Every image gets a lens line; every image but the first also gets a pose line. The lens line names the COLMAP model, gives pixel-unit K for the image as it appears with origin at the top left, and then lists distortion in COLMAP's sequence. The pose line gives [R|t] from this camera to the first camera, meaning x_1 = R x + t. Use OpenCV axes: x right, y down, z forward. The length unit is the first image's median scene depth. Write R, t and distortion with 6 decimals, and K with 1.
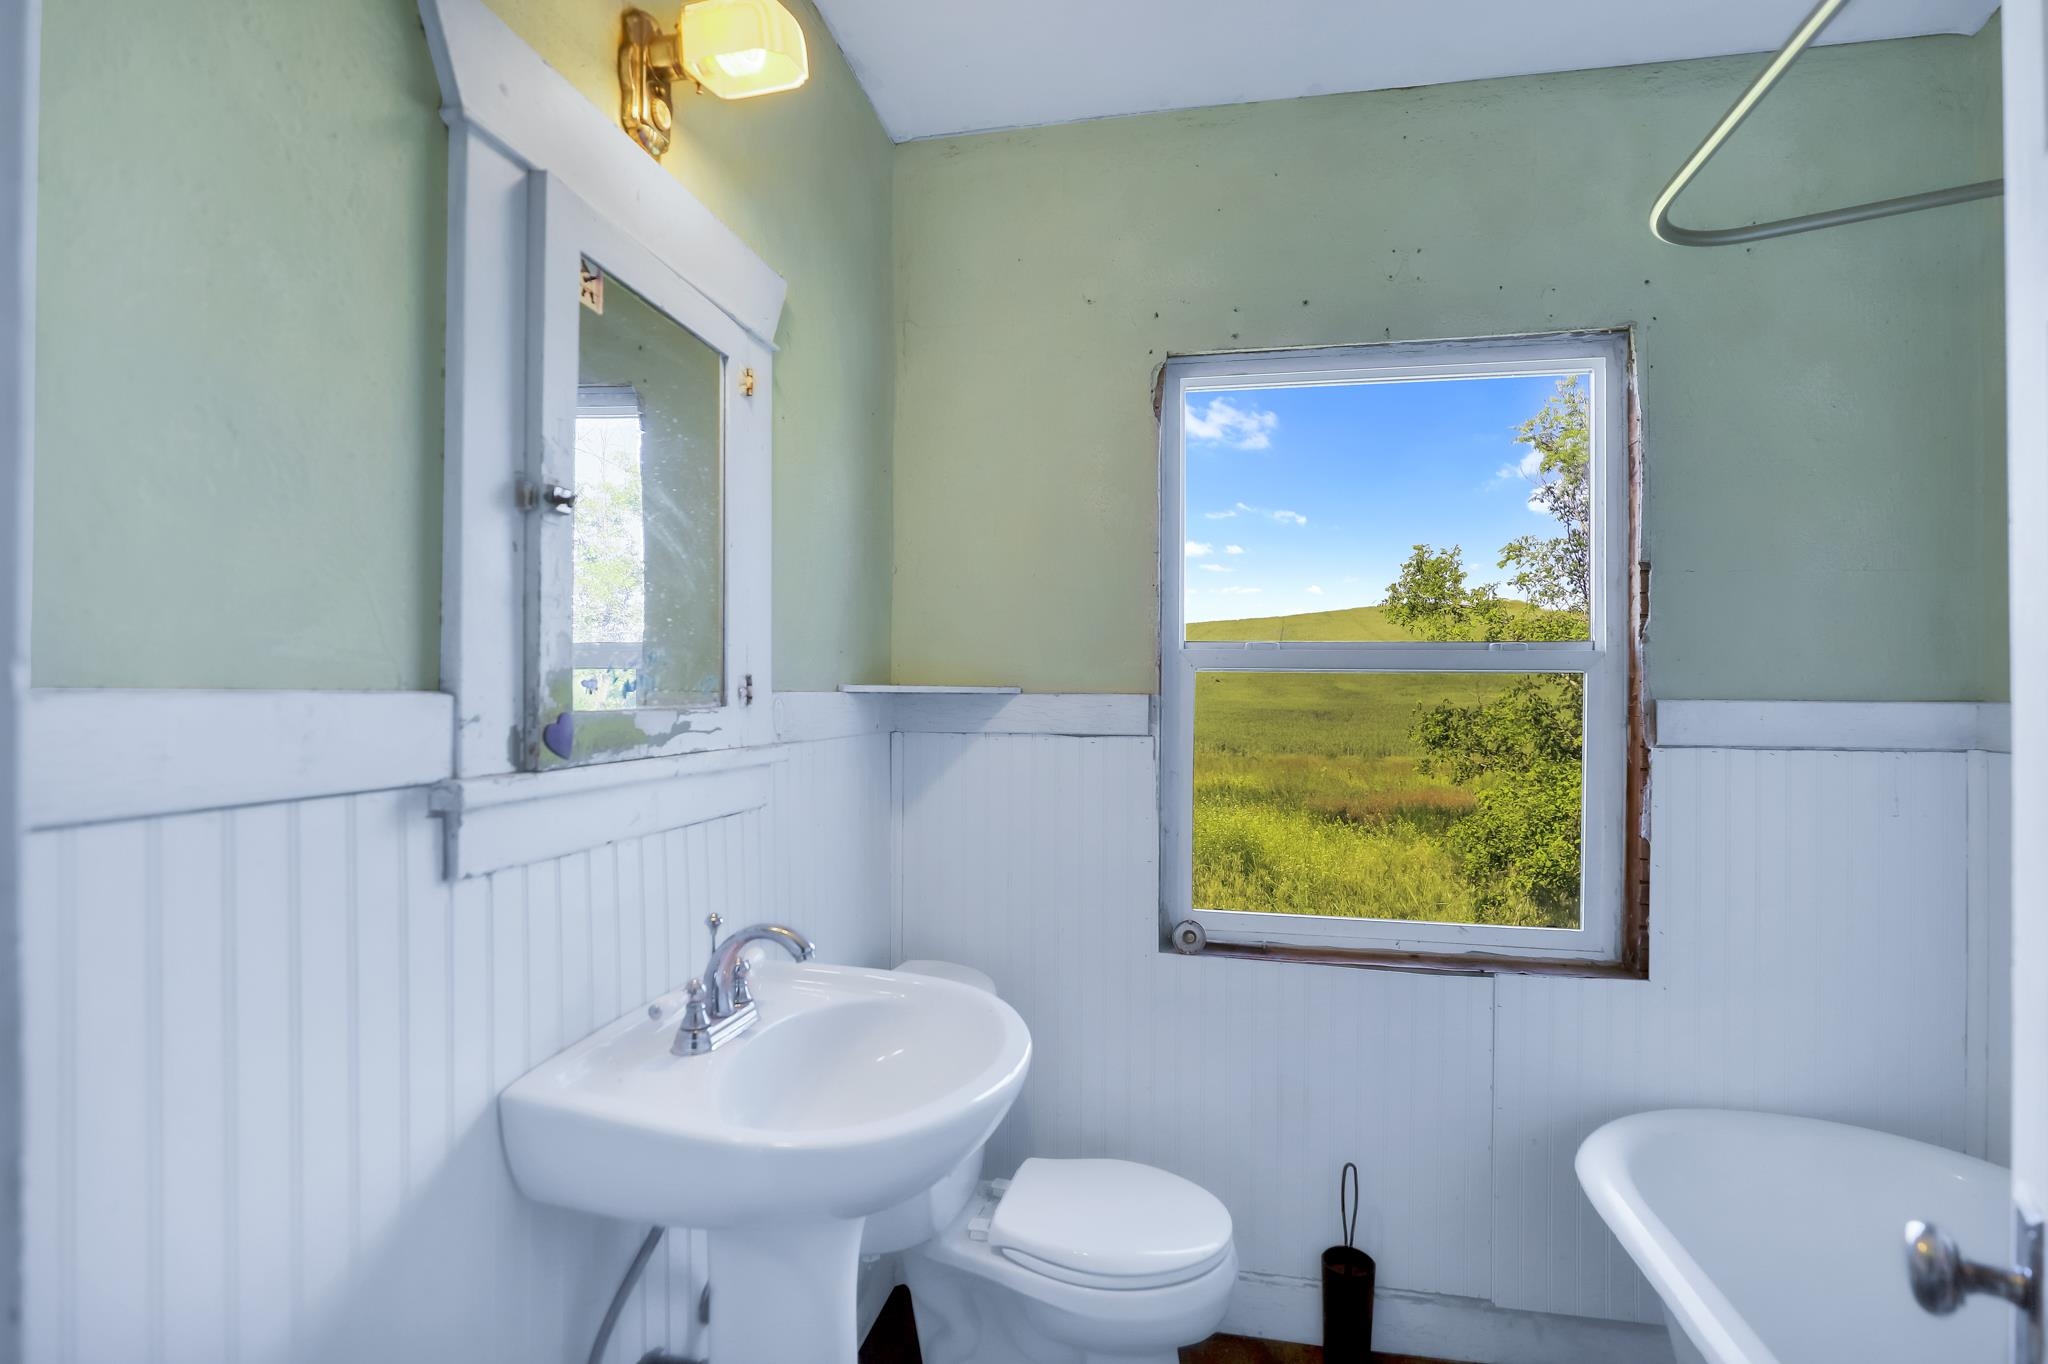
lens RADIAL K [[978.2, 0, 1020.5], [0, 978.2, 687.7], [0, 0, 1]] dist [-0.005411, 0.000023]
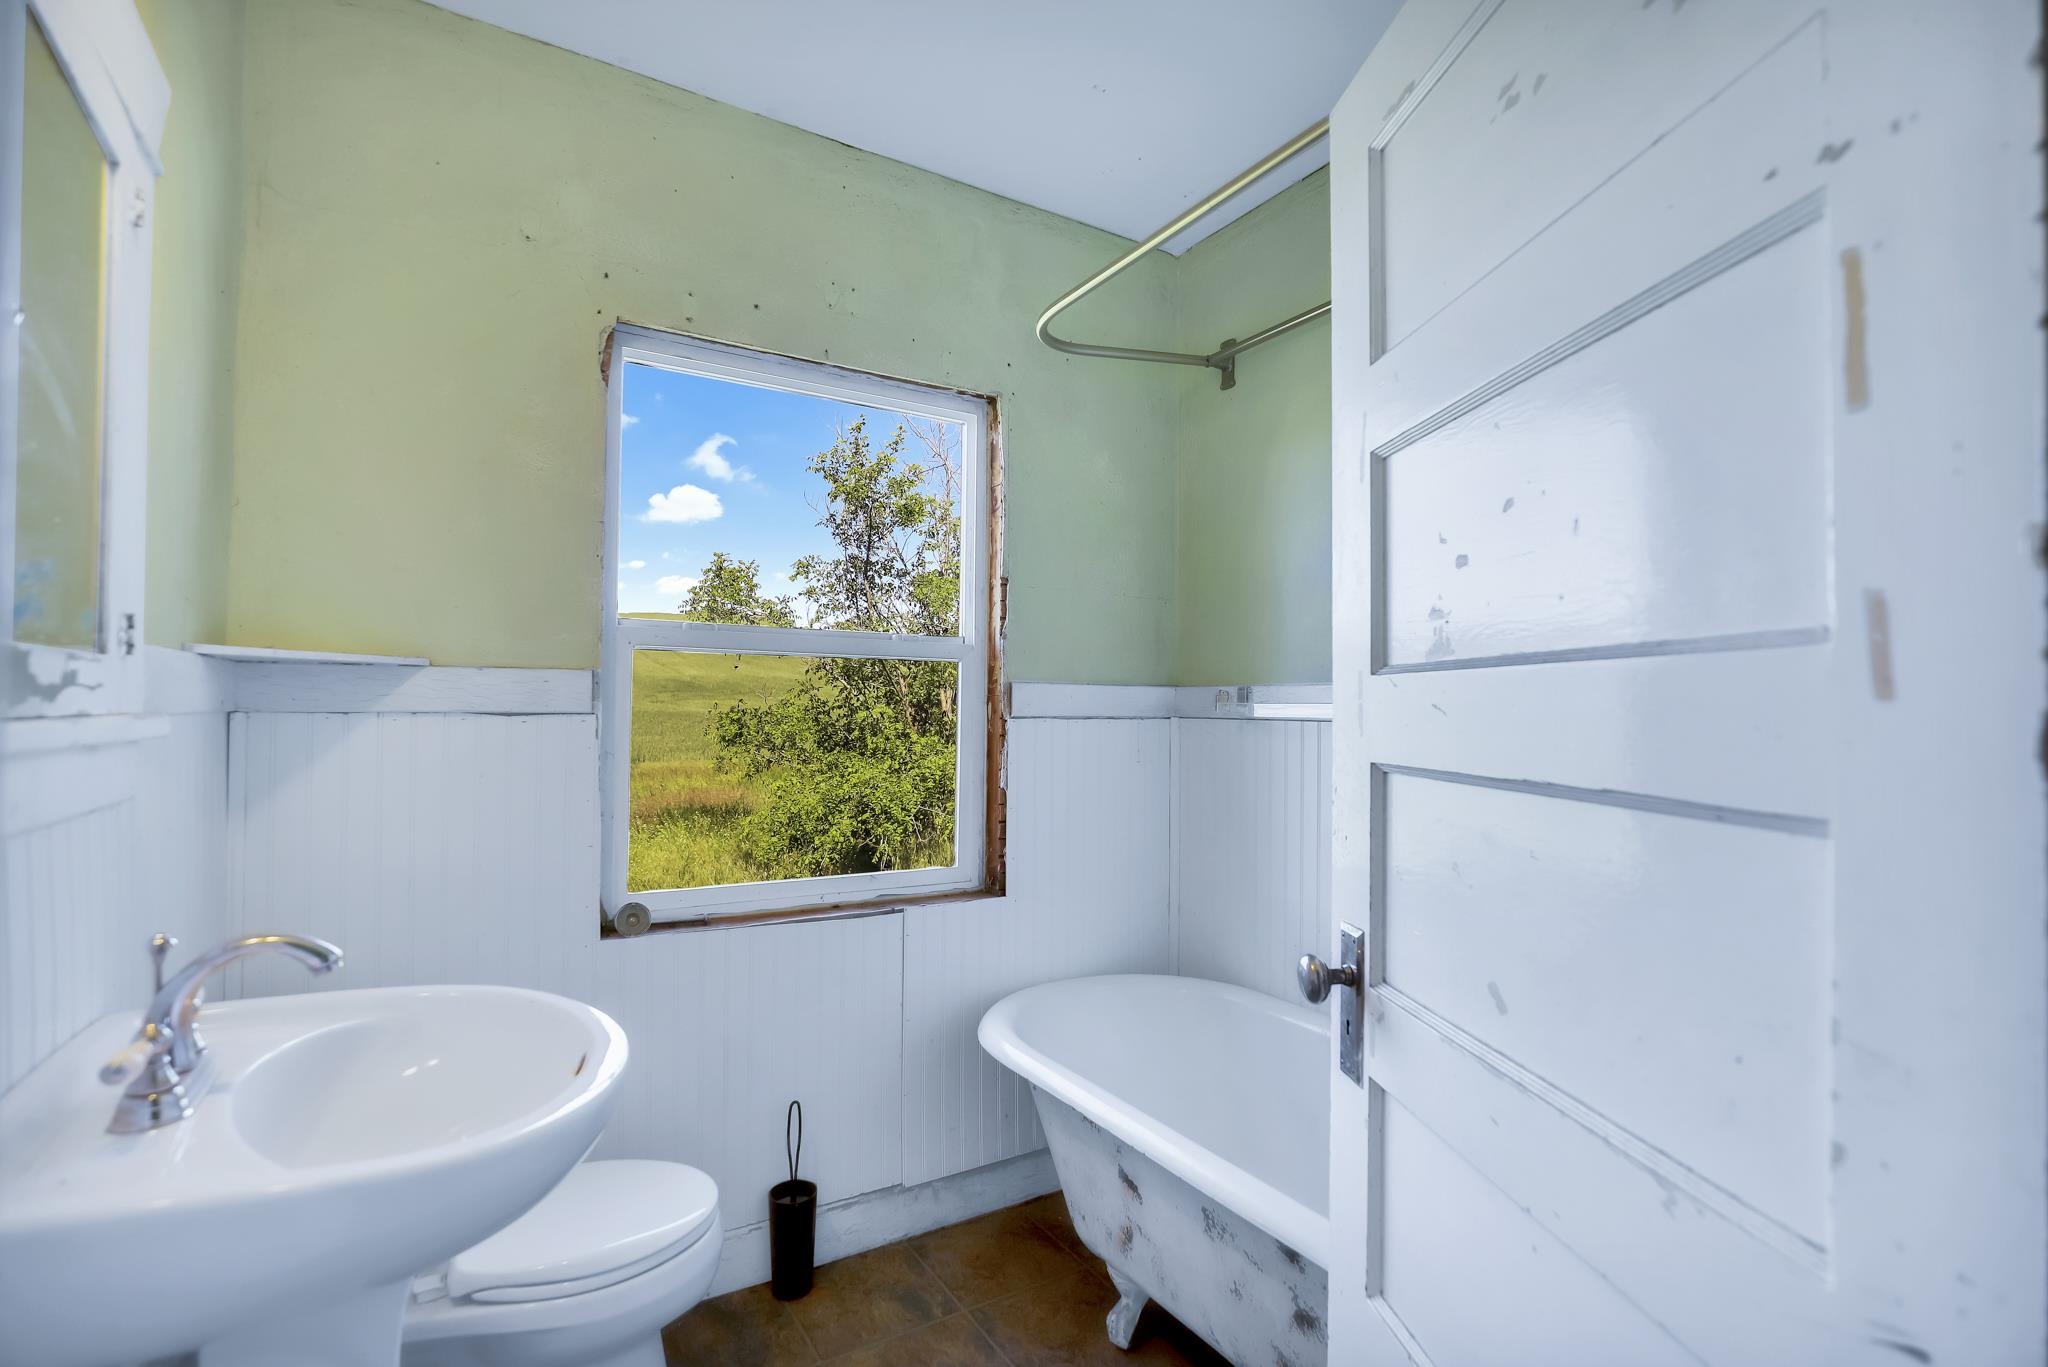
lens RADIAL K [[978.2, 0, 1020.0], [0, 978.2, 690.0], [0, 0, 1]] dist [-0.005411, 0.000023]
pose [[0.728354, 0.014465, 0.685048, -0.235839], [-0.008644, 0.999892, -0.011922, 0.036862], [-0.685146, 0.002762, 0.728400, 0.028603]]
